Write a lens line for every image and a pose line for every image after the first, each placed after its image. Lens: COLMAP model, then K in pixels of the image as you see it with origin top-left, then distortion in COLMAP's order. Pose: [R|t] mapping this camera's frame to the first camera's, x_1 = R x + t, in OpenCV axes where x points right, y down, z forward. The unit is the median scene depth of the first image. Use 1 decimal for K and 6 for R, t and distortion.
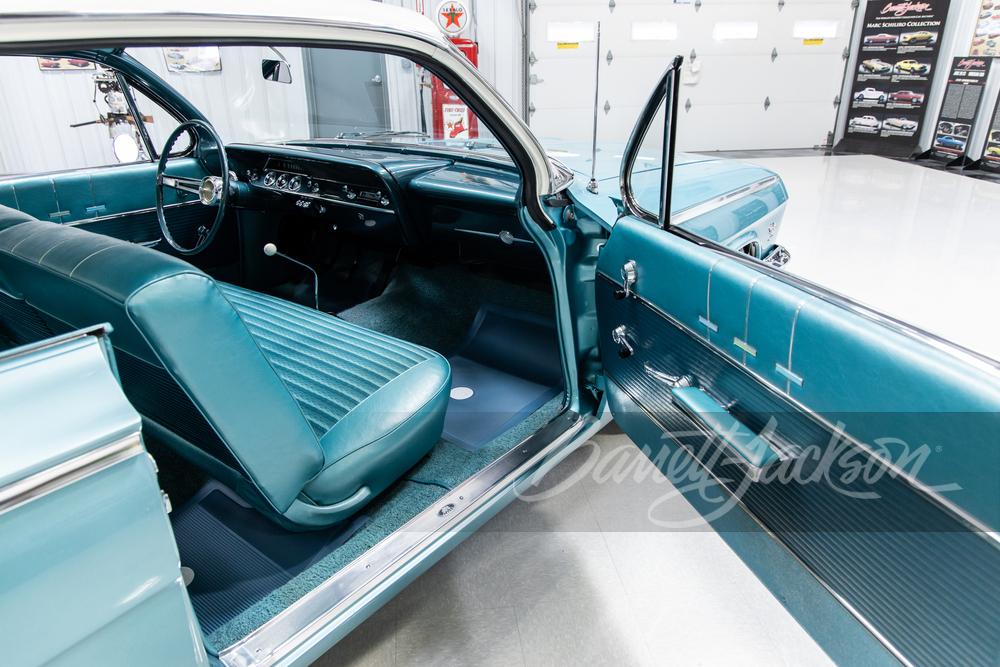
lens RADIAL K [[683.1, 0, 500.0], [0, 683.1, 333.5], [0, 0, 1]] dist [0.002176, 0.003181]
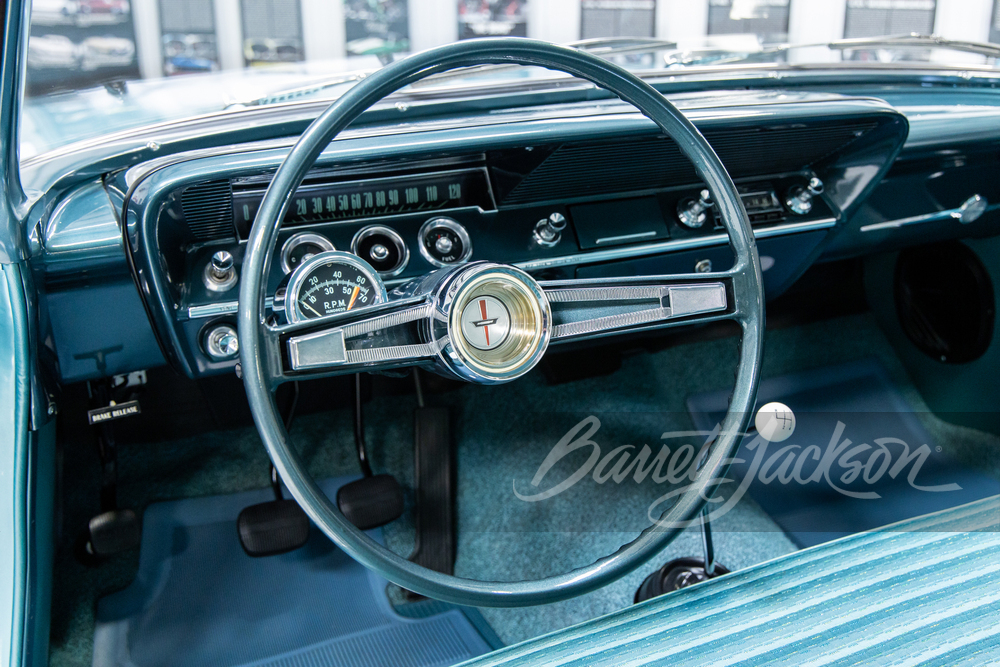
lens RADIAL K [[1083.6, 0, 500.0], [0, 1083.6, 333.5], [0, 0, 1]] dist [0.010018, 0.004157]
pose [[0.455030, -0.304640, 0.836745, -0.666093], [0.355151, 0.923777, 0.143191, -0.231105], [-0.816587, 0.232015, 0.528540, 0.709057]]
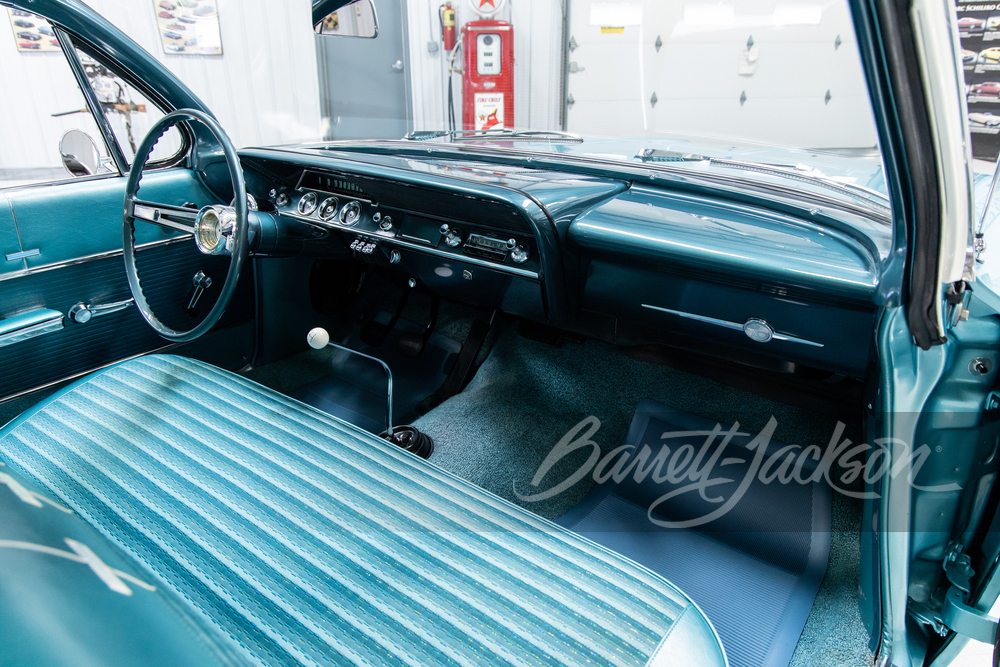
lens RADIAL K [[690.0, 0, 500.0], [0, 690.0, 333.5], [0, 0, 1]] dist [0.006910, 0.007436]
pose [[0.999959, 0.008833, -0.001996, -0.155459], [-0.008820, 0.999941, 0.006414, -0.111629], [0.002053, -0.006397, 0.999977, 0.359502]]
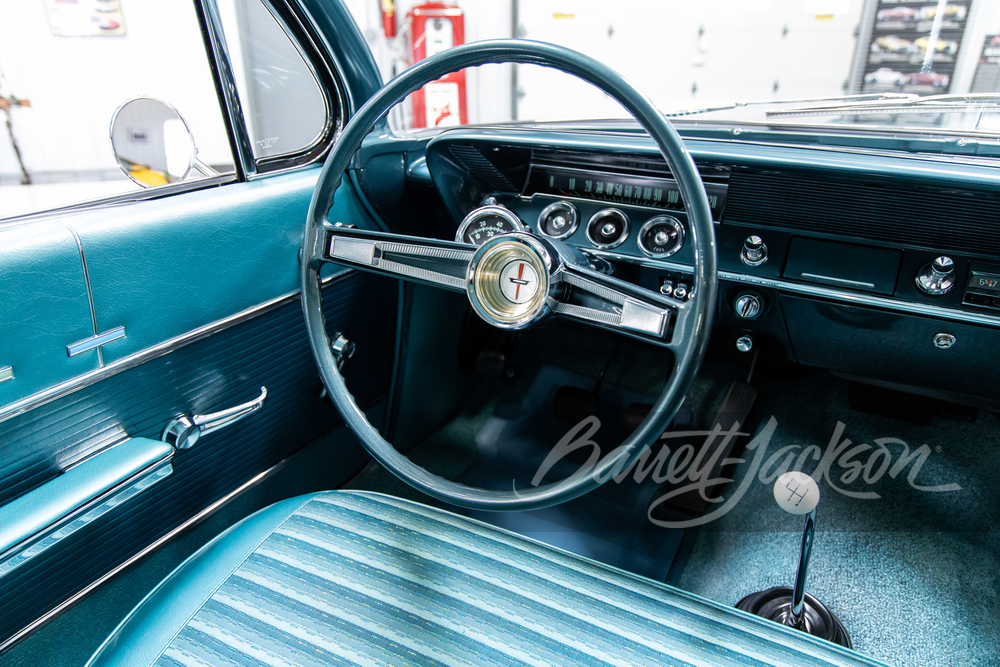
lens RADIAL K [[688.7, 0, 500.0], [0, 688.7, 333.5], [0, 0, 1]] dist [0.008677, 0.001195]
pose [[0.989590, -0.044672, 0.136808, -0.421268], [0.043250, 0.998975, 0.013357, -0.168775], [-0.137264, -0.007301, 0.990508, 0.620415]]
